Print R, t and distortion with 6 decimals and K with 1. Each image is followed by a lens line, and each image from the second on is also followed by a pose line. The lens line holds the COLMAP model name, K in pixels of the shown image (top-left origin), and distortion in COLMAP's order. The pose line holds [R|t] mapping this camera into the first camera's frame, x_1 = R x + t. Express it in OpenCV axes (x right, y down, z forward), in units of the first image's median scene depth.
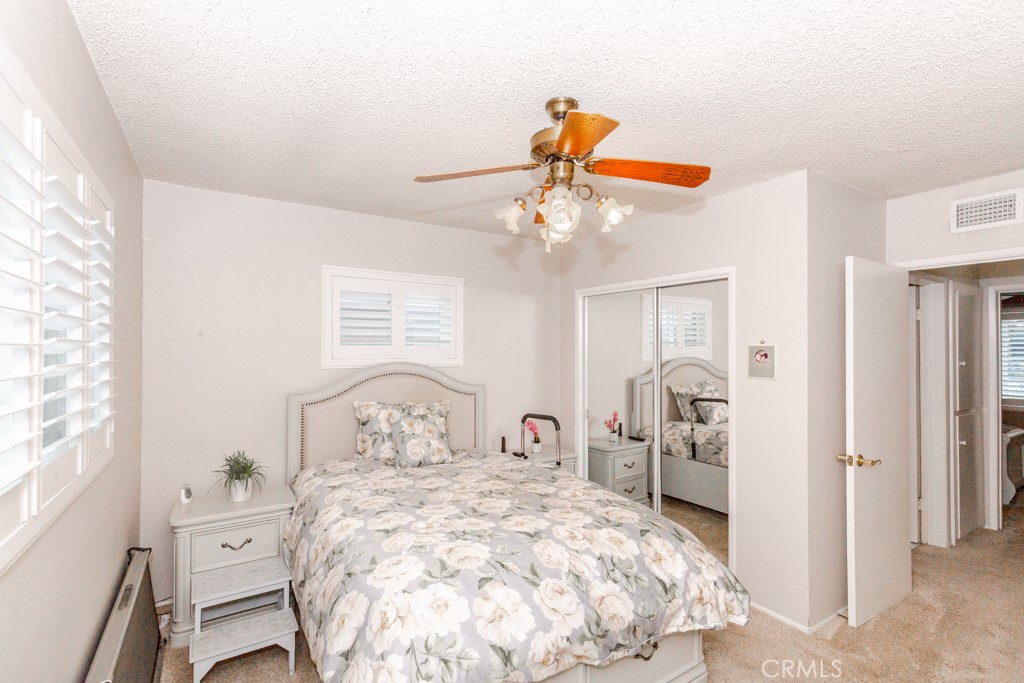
lens RADIAL K [[470.8, 0, 511.7], [0, 470.8, 346.8], [0, 0, 1]] dist [0.006596, 0.000039]
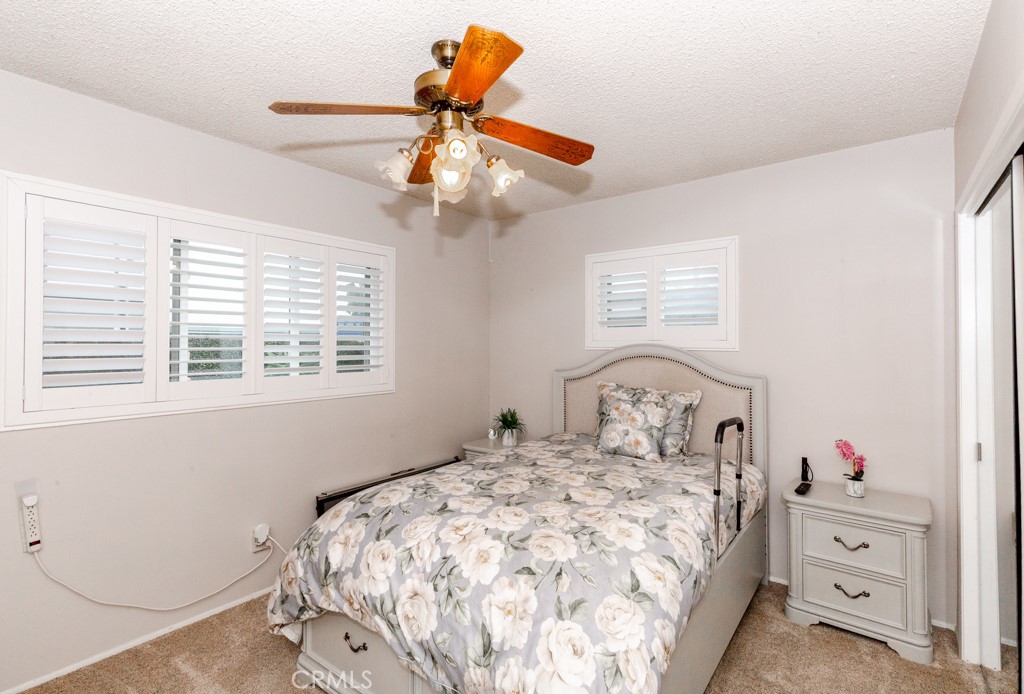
lens RADIAL K [[478.8, 0, 514.4], [0, 478.8, 340.8], [0, 0, 1]] dist [0.000458, 0.000169]
pose [[0.351738, -0.009977, -0.936045, 0.977835], [0.003601, 0.999950, -0.009305, 0.060538], [0.936092, -0.000098, 0.351756, 0.761813]]
